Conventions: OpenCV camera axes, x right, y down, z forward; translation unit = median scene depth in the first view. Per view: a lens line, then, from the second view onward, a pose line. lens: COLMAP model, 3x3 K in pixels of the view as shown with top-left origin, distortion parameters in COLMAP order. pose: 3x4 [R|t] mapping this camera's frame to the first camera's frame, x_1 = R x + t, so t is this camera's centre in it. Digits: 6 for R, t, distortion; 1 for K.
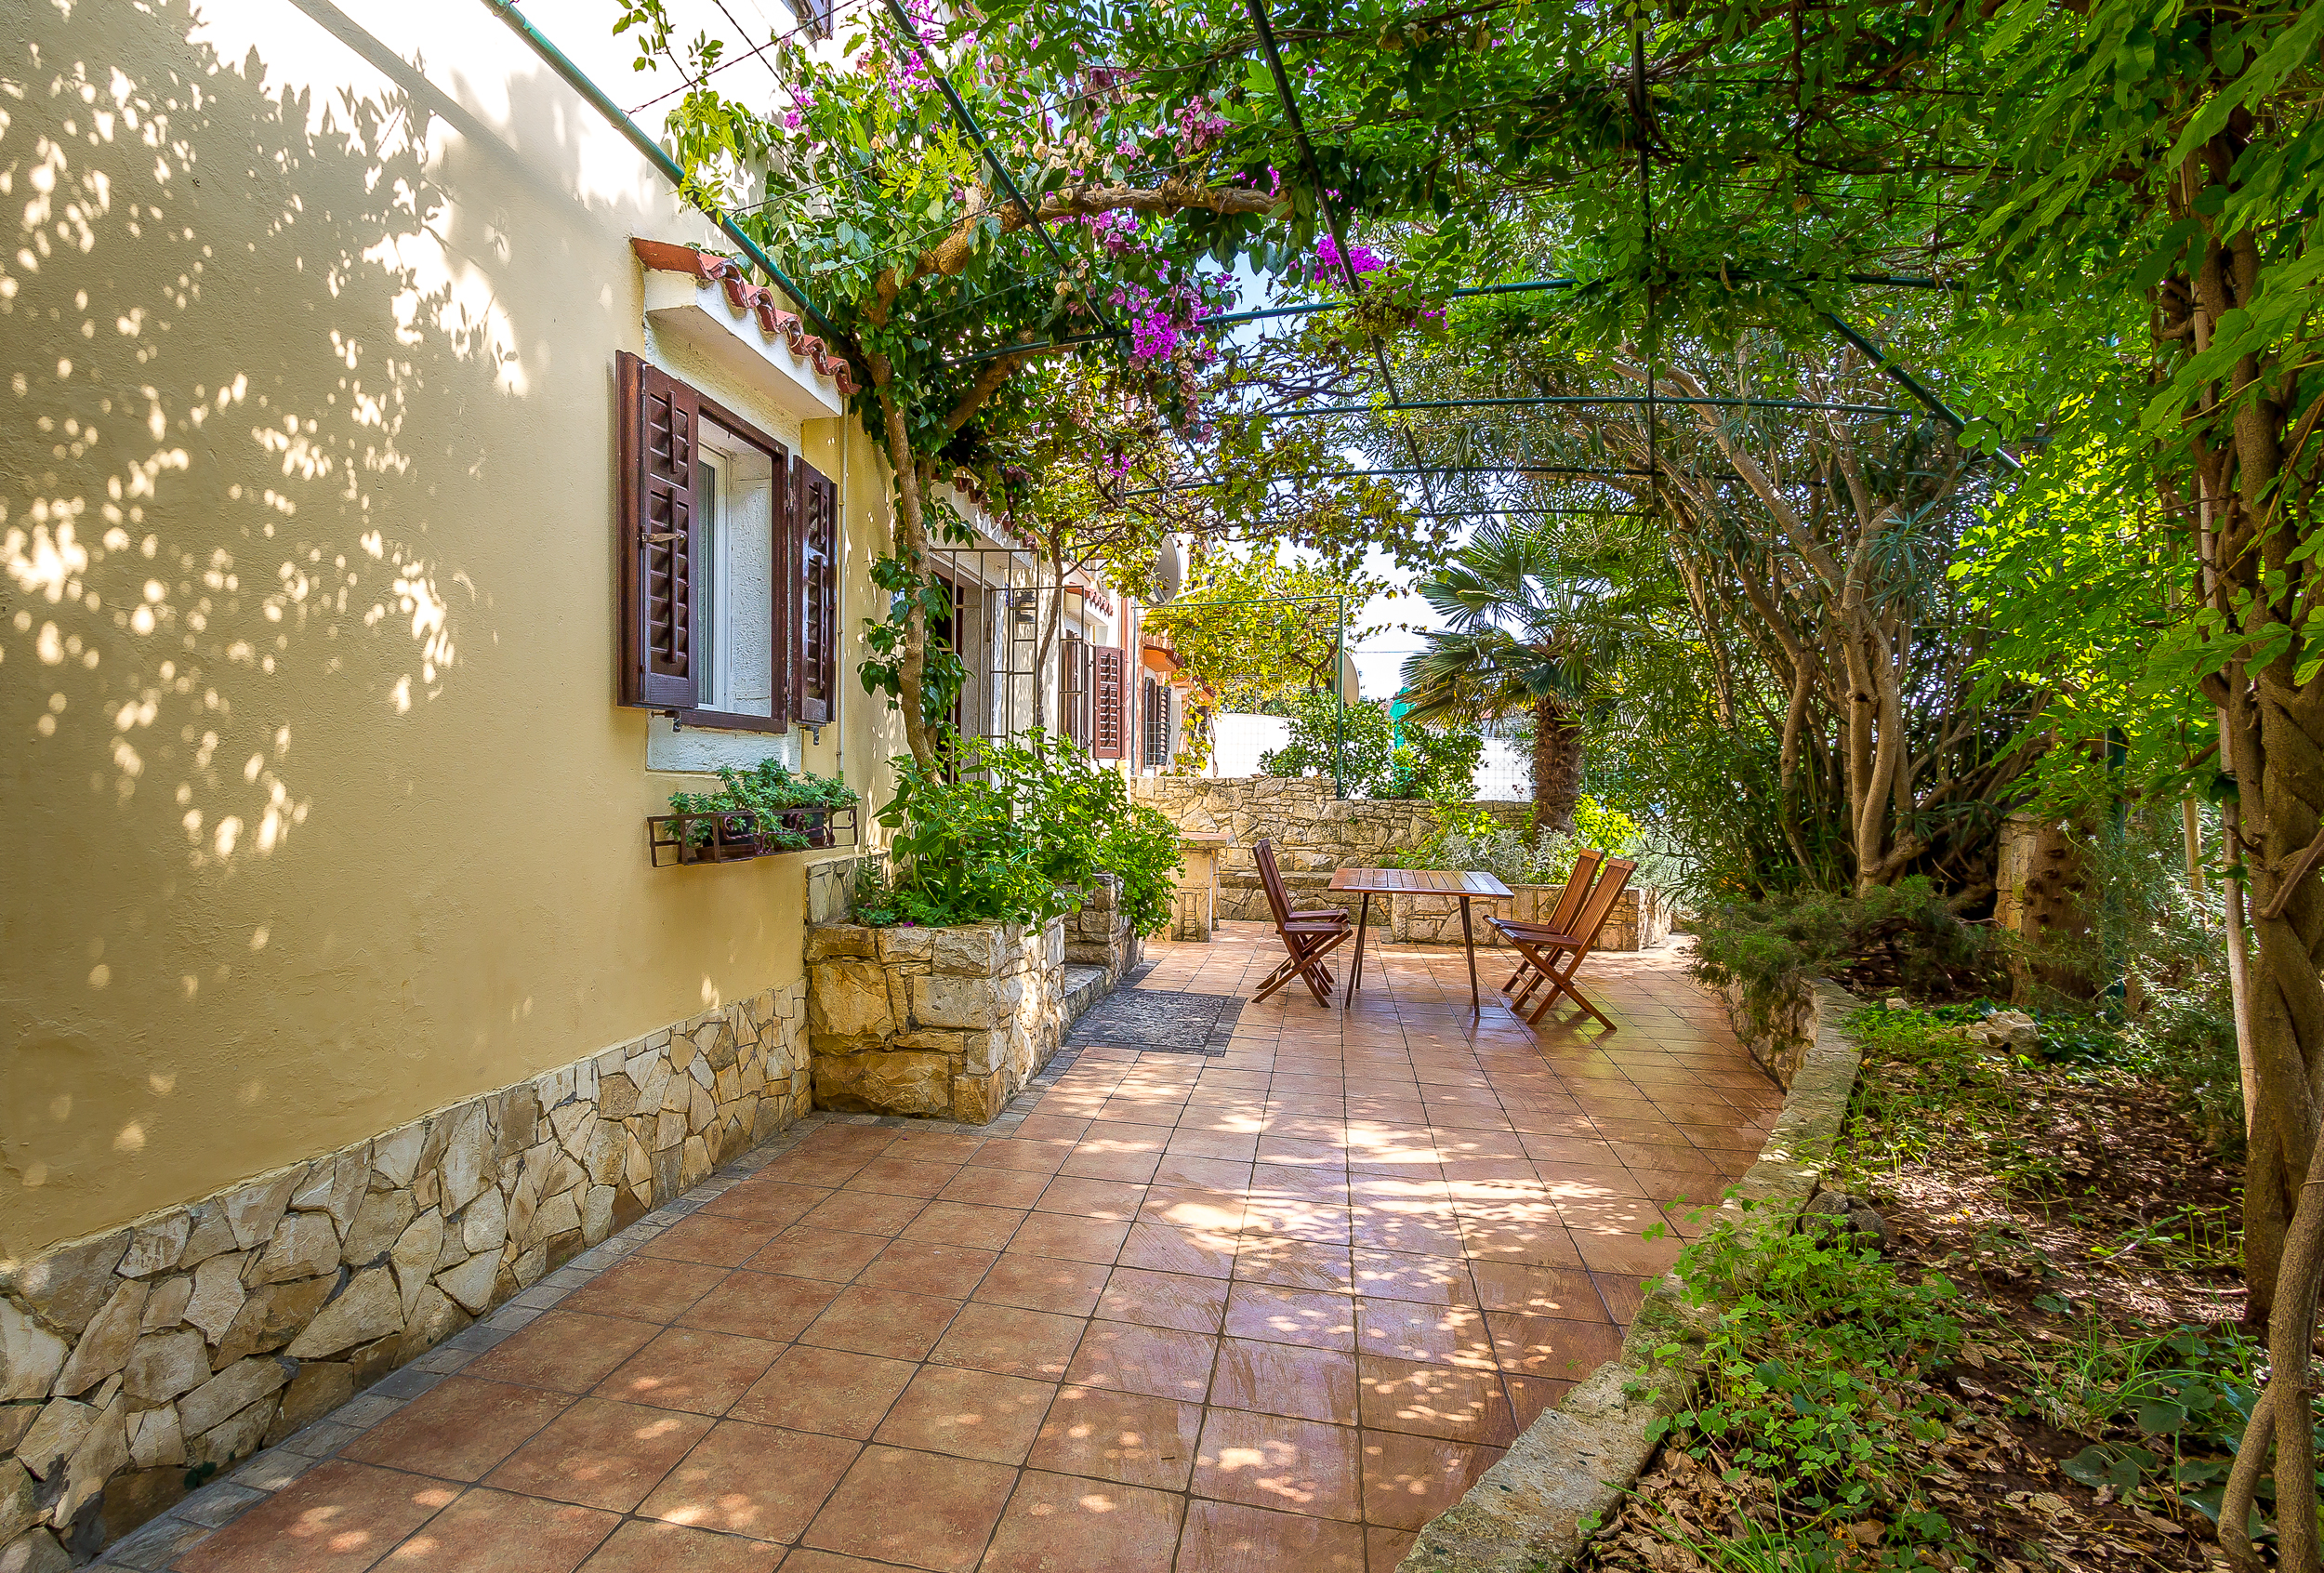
lens RADIAL K [[1140.4, 0, 1070.4], [0, 1140.4, 799.1], [0, 0, 1]] dist [-0.001265, -0.000773]
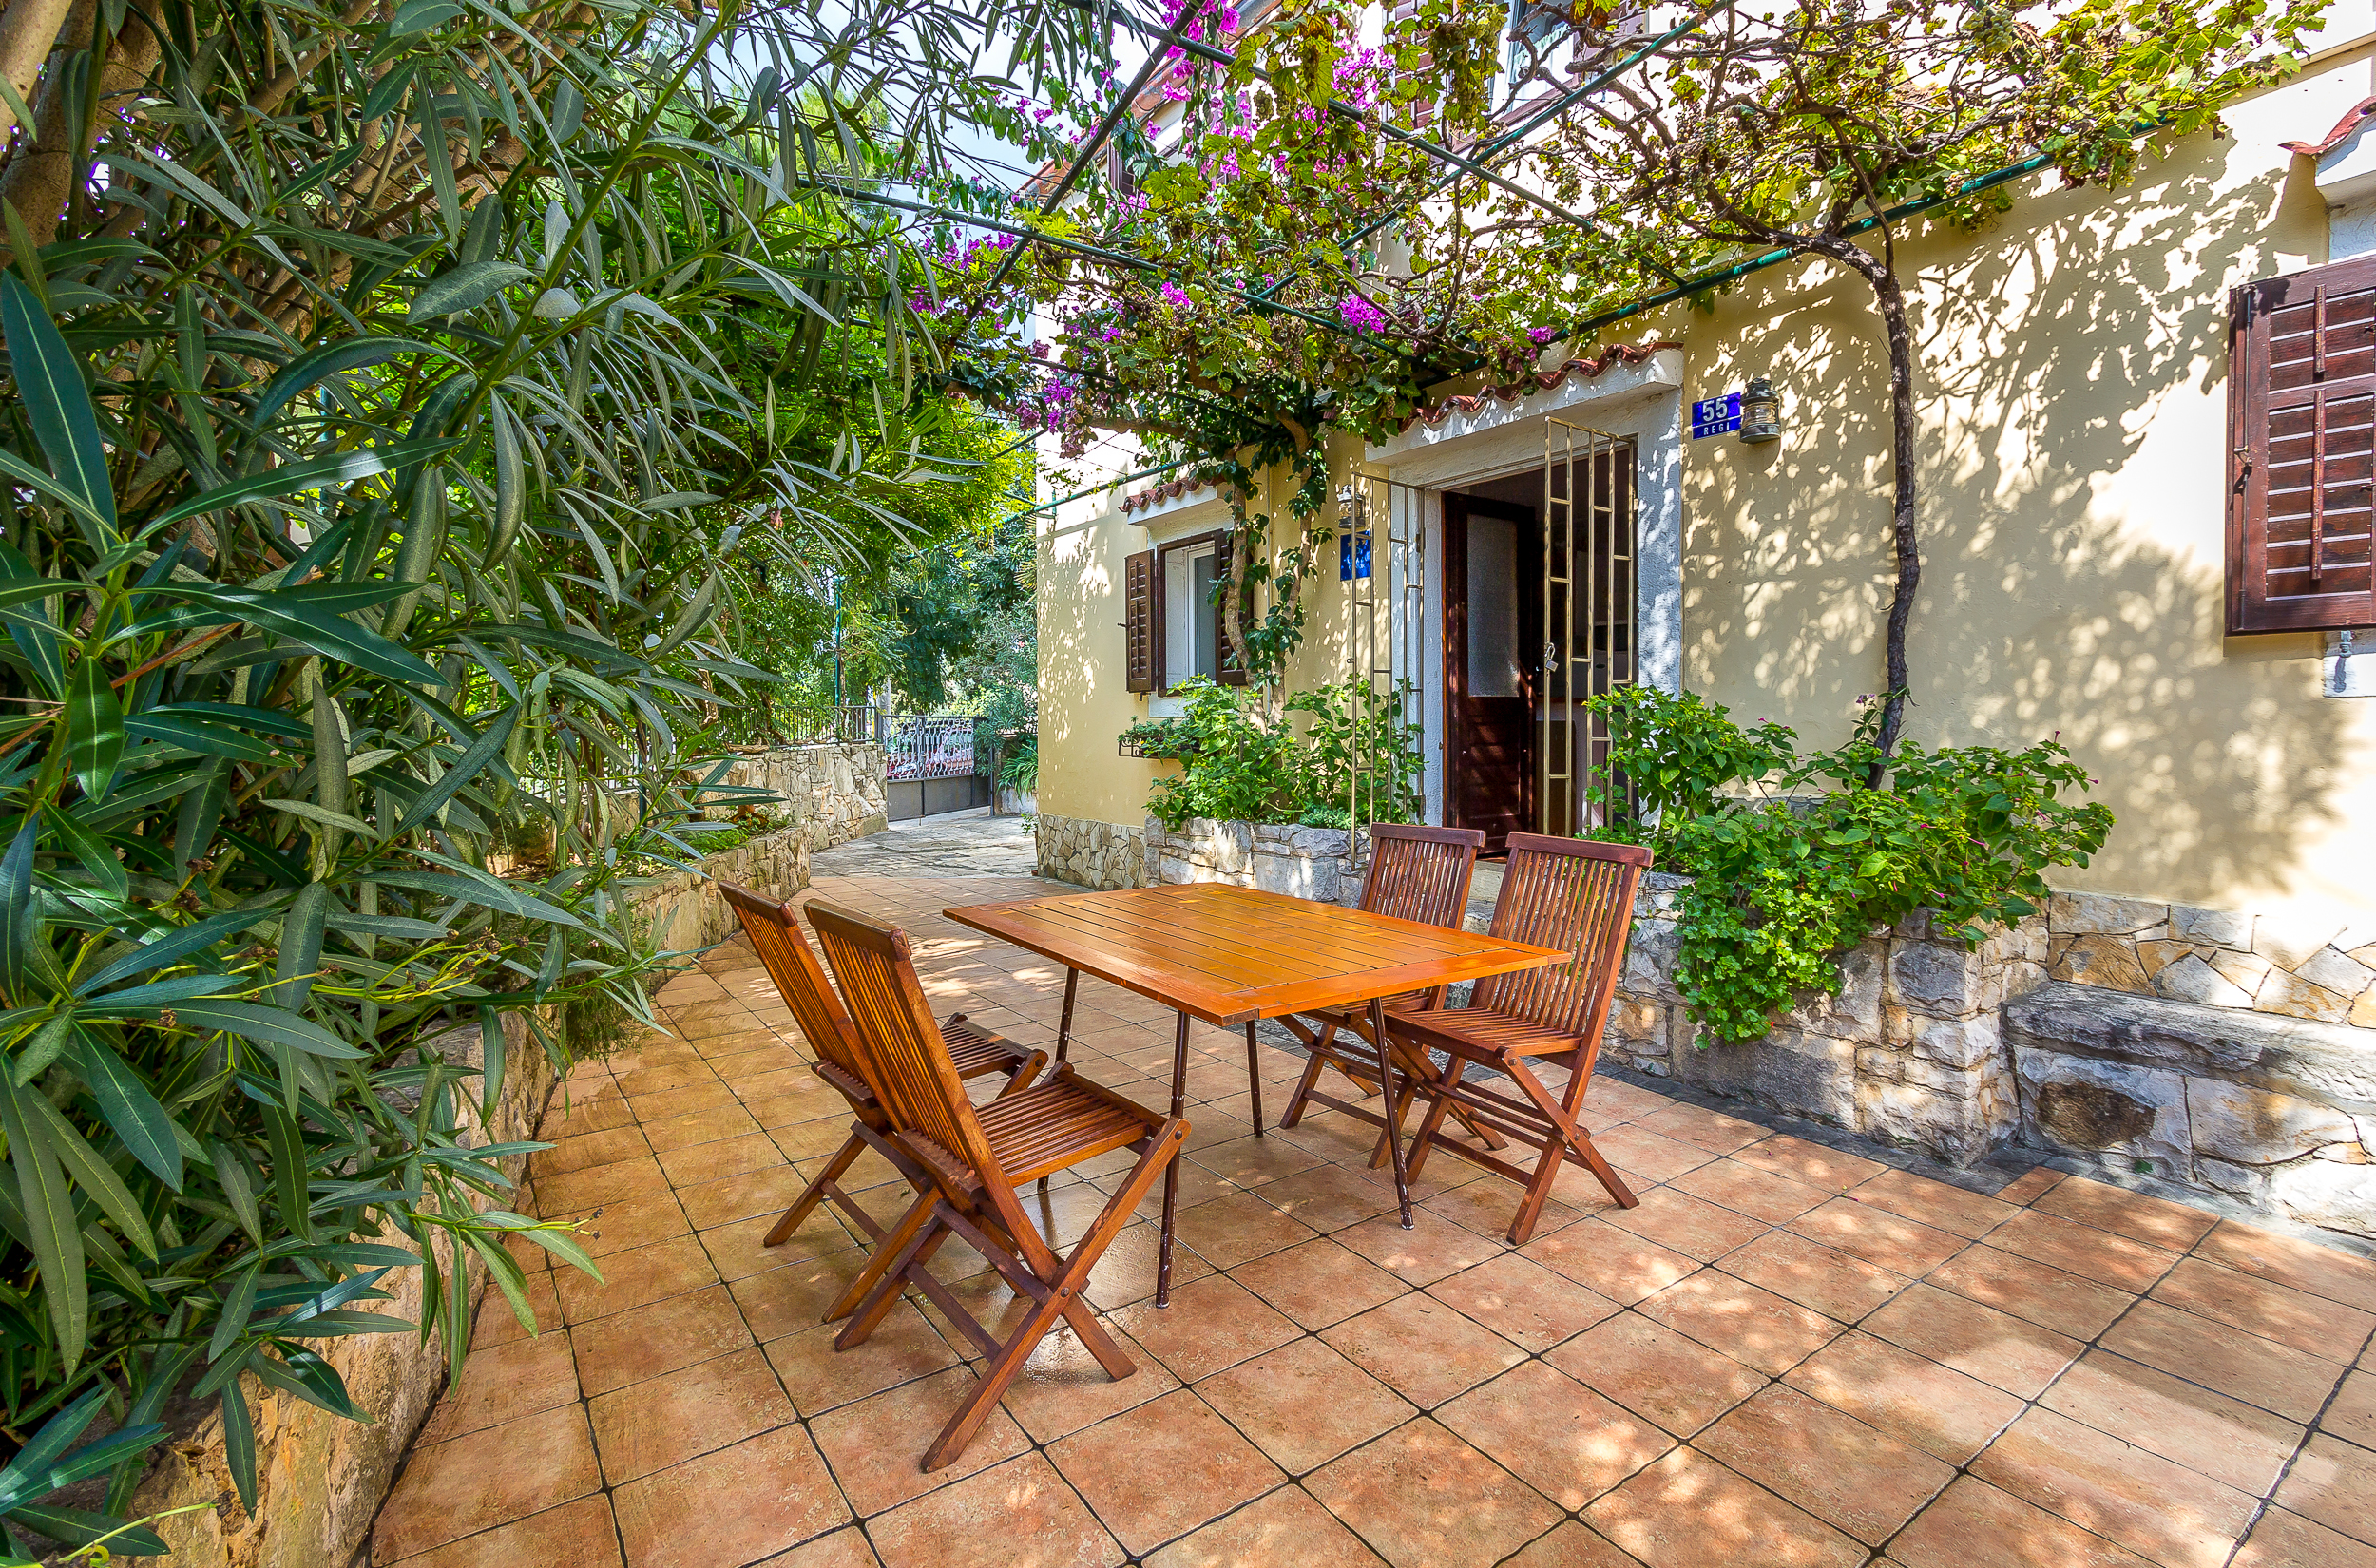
lens RADIAL K [[1091.1, 0, 1203.1], [0, 1091.1, 734.8], [0, 0, 1]] dist [0.009157, -0.001111]
pose [[-0.660037, 0.000129, -0.751233, 0.470689], [-0.010112, 0.999908, 0.009055, -0.003662], [0.751165, 0.013573, -0.659975, 0.957847]]
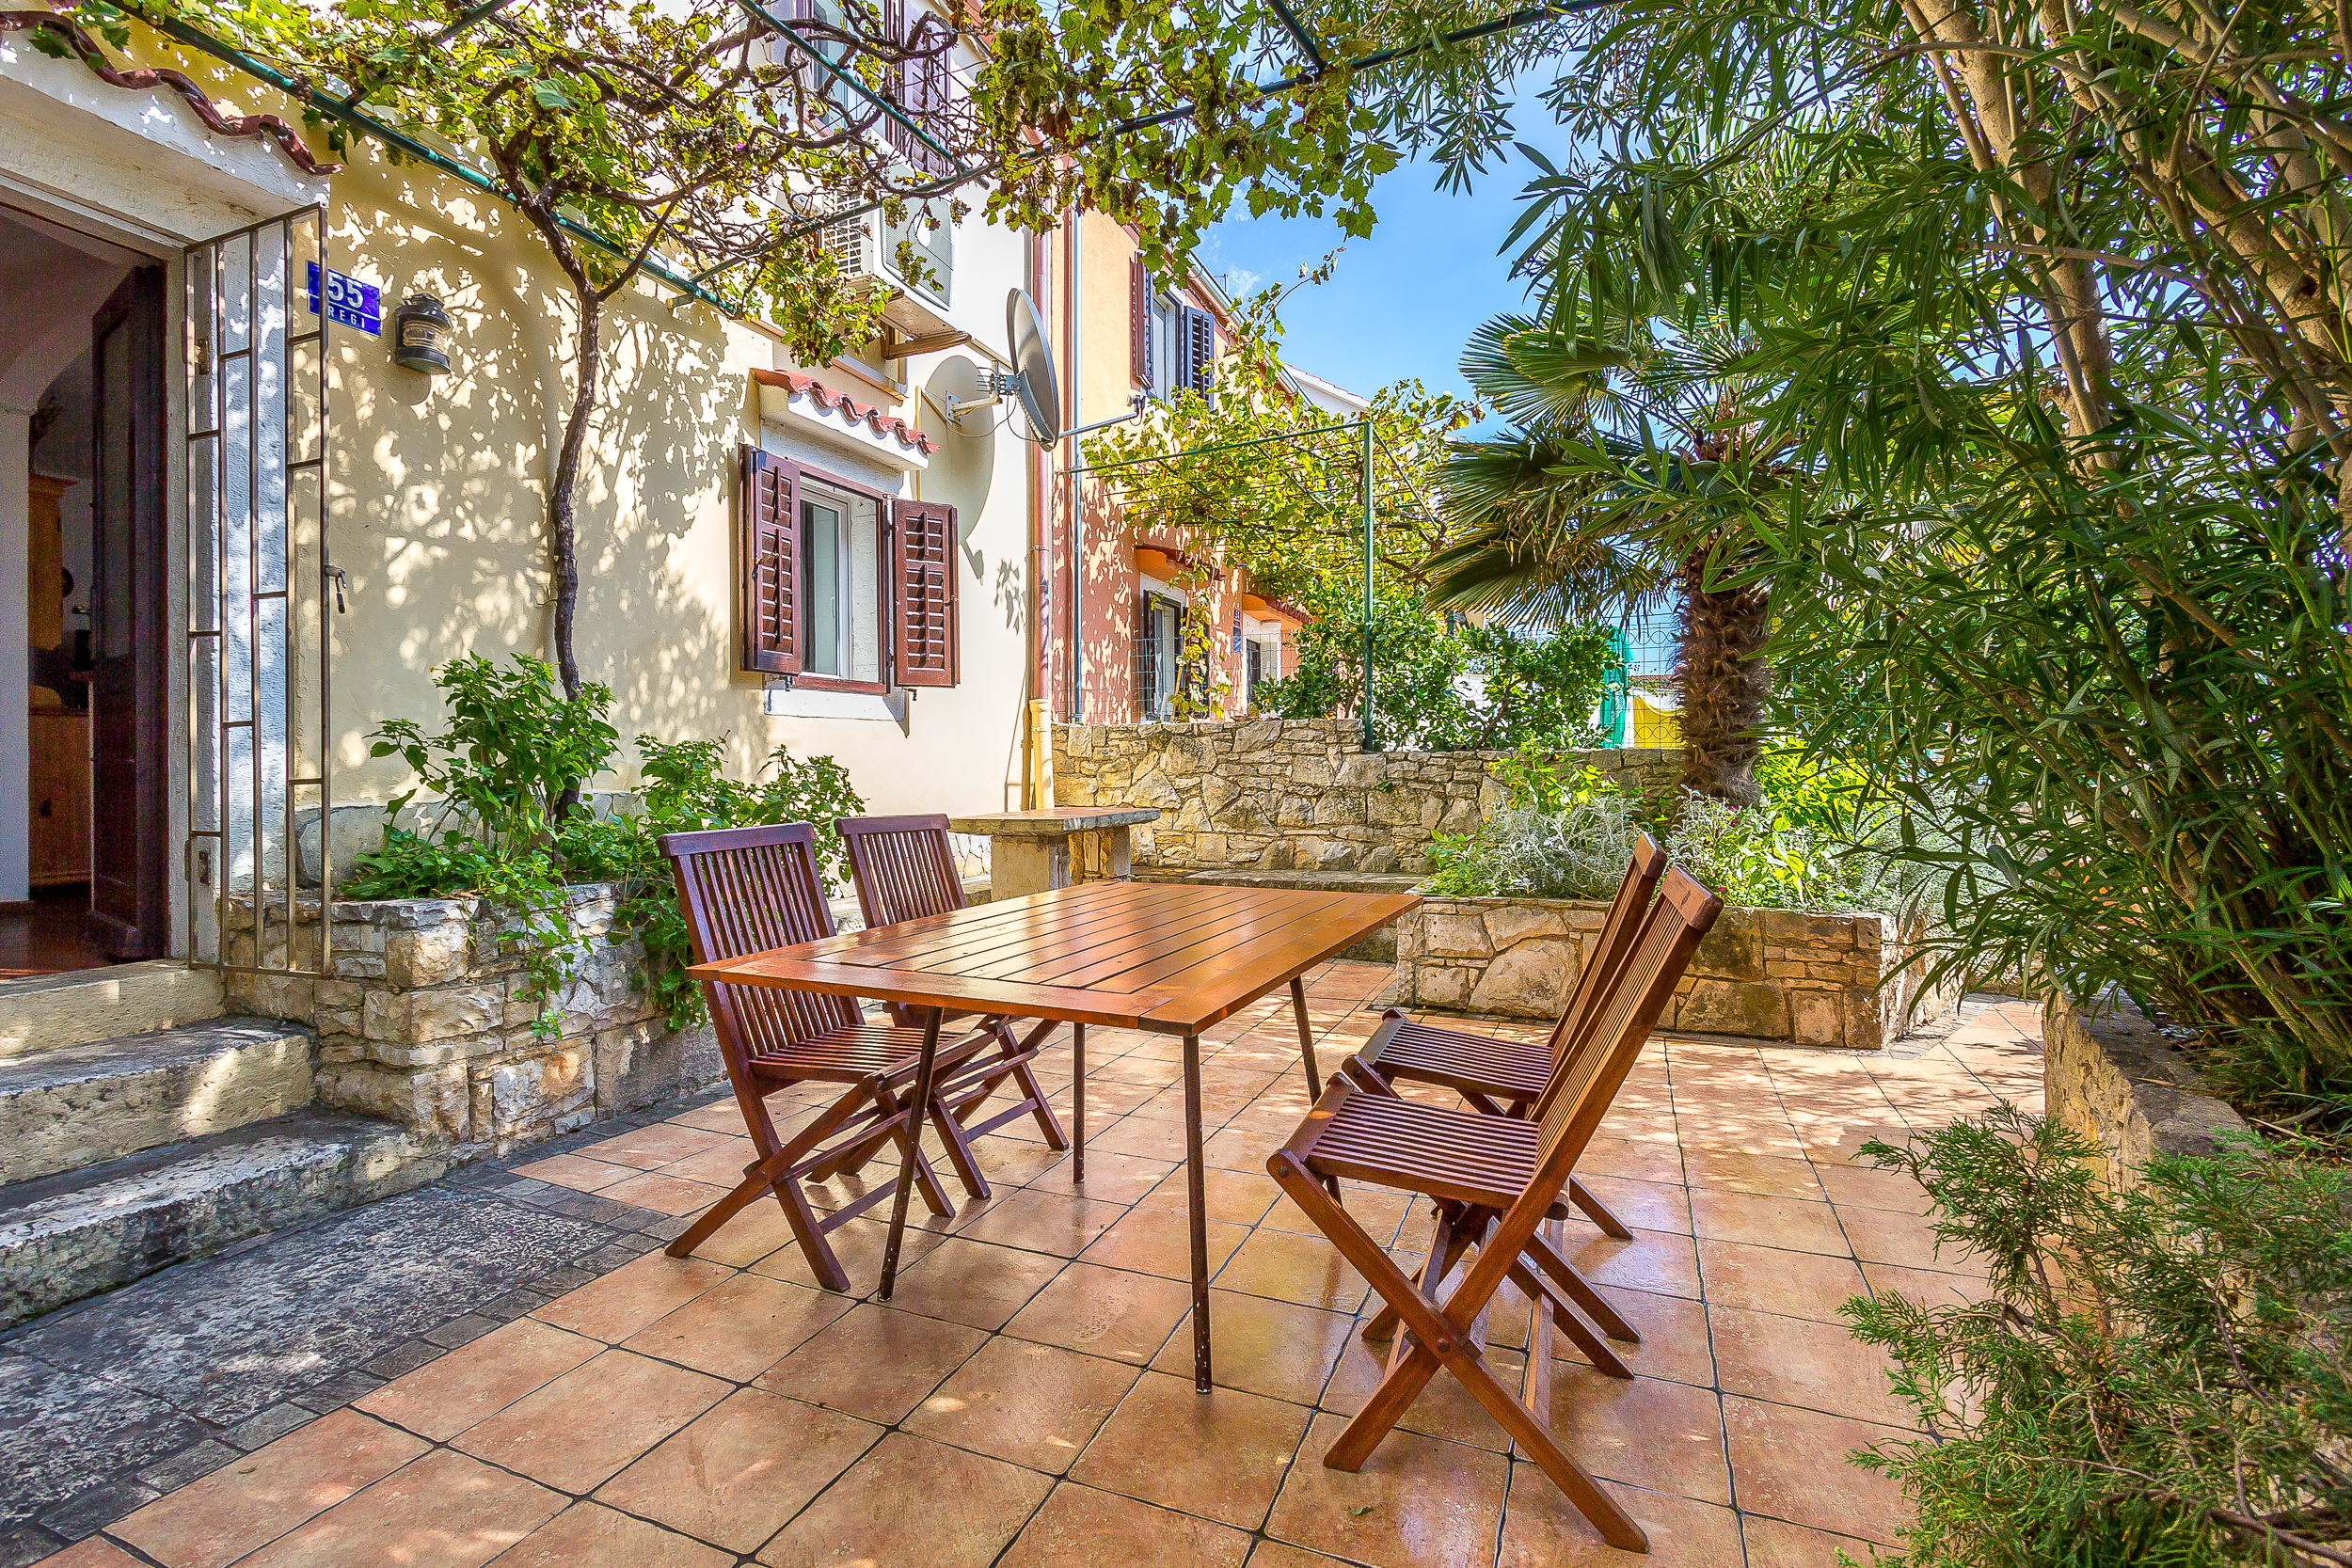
lens RADIAL K [[1080.0, 0, 1168.4], [0, 1080.0, 775.1], [0, 0, 1]] dist [0.009157, -0.001111]
pose [[0.985038, -0.012865, -0.171856, 0.292458], [0.011566, 0.999896, -0.008561, 0.020350], [0.171948, 0.006446, 0.985085, 0.516246]]
